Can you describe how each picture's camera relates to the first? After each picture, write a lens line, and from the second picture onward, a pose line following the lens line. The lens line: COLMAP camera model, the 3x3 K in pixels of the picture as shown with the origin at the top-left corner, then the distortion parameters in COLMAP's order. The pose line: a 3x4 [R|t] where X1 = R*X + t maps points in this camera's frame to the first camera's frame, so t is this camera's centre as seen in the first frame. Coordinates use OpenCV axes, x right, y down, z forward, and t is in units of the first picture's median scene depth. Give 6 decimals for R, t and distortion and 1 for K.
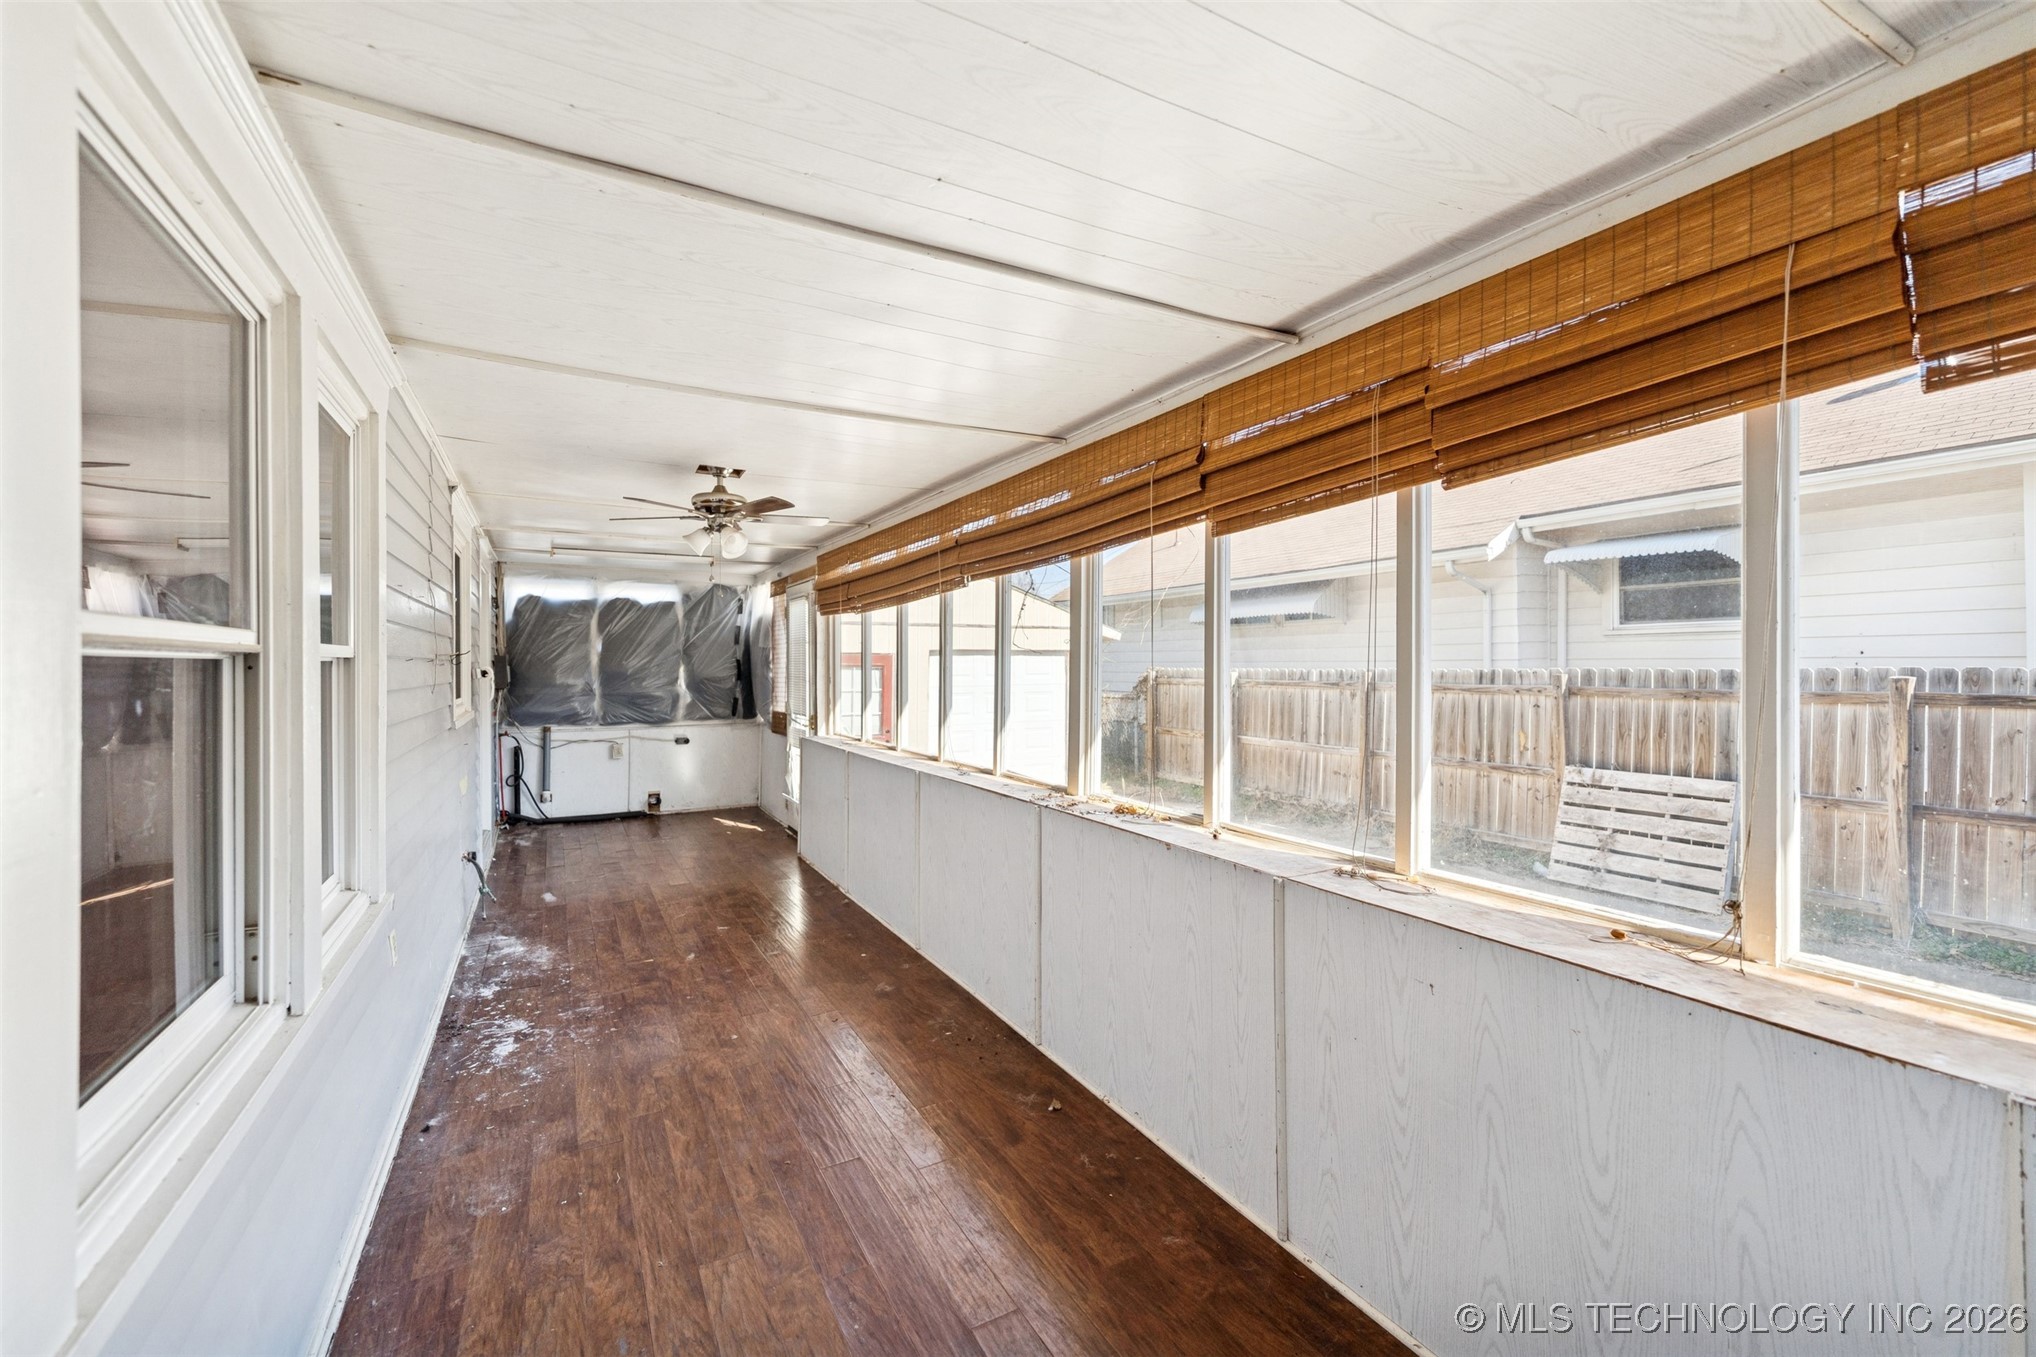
lens RADIAL K [[834.1, 0, 1014.8], [0, 834.1, 645.0], [0, 0, 1]] dist [0.003007, -0.002152]
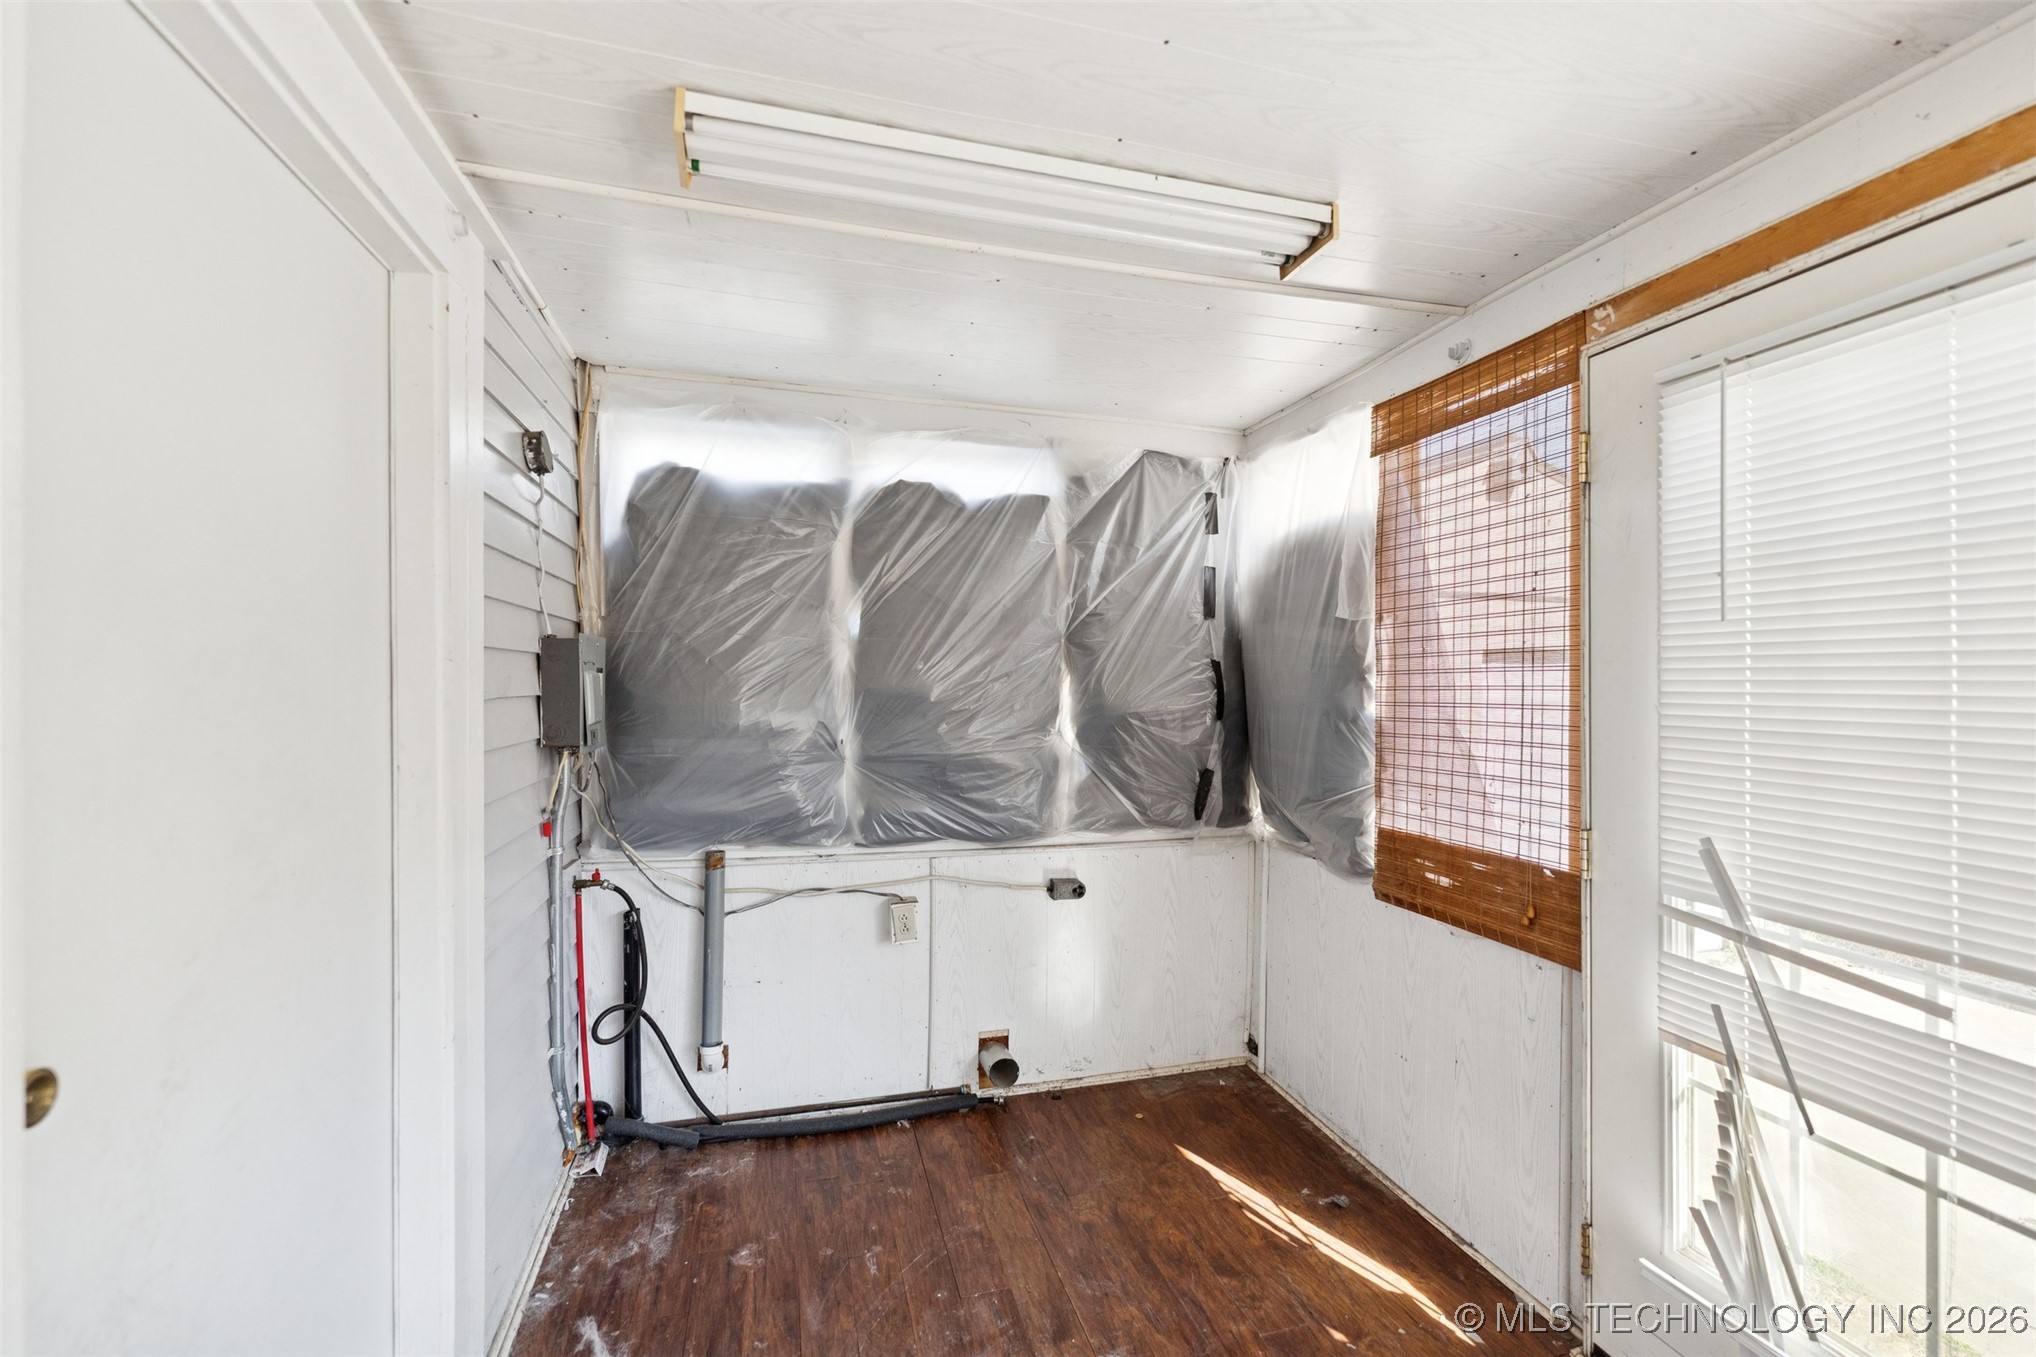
lens RADIAL K [[834.1, 0, 1014.4], [0, 834.1, 678.7], [0, 0, 1]] dist [0.003007, -0.002152]
pose [[0.976053, 0.010335, -0.217286, -0.355444], [-0.005988, 0.999769, 0.020652, 0.018833], [0.217449, -0.018857, 0.975890, 0.672096]]
